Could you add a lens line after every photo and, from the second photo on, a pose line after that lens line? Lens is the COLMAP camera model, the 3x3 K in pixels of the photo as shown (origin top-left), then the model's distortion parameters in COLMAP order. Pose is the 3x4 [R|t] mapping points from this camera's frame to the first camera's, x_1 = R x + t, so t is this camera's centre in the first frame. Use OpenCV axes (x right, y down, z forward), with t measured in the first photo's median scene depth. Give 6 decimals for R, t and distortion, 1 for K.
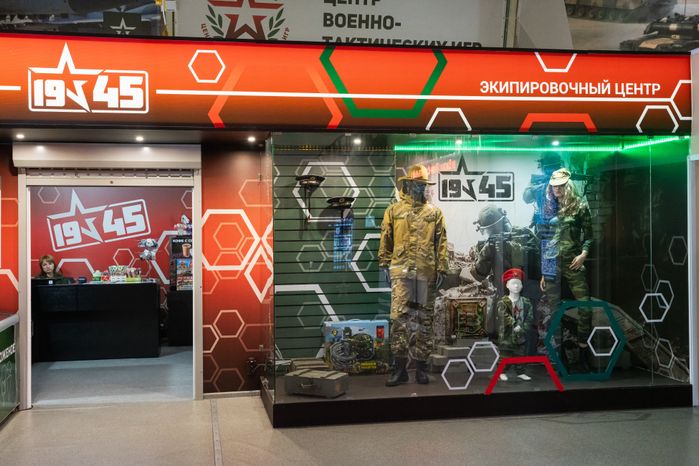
lens RADIAL K [[766.7, 0, 349.4], [0, 766.7, 234.1], [0, 0, 1]] dist [0.016280, 0.000000]
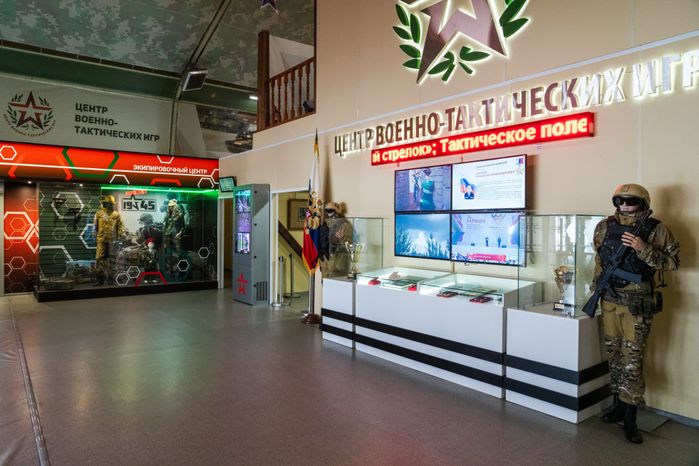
lens RADIAL K [[477.1, 0, 349.5], [0, 477.1, 230.6], [0, 0, 1]] dist [-0.032671, 0.001223]
pose [[0.898561, 0.009537, 0.438745, 0.113524], [-0.012835, 0.999907, 0.004552, 0.003644], [-0.438661, -0.009721, 0.898600, -0.668799]]
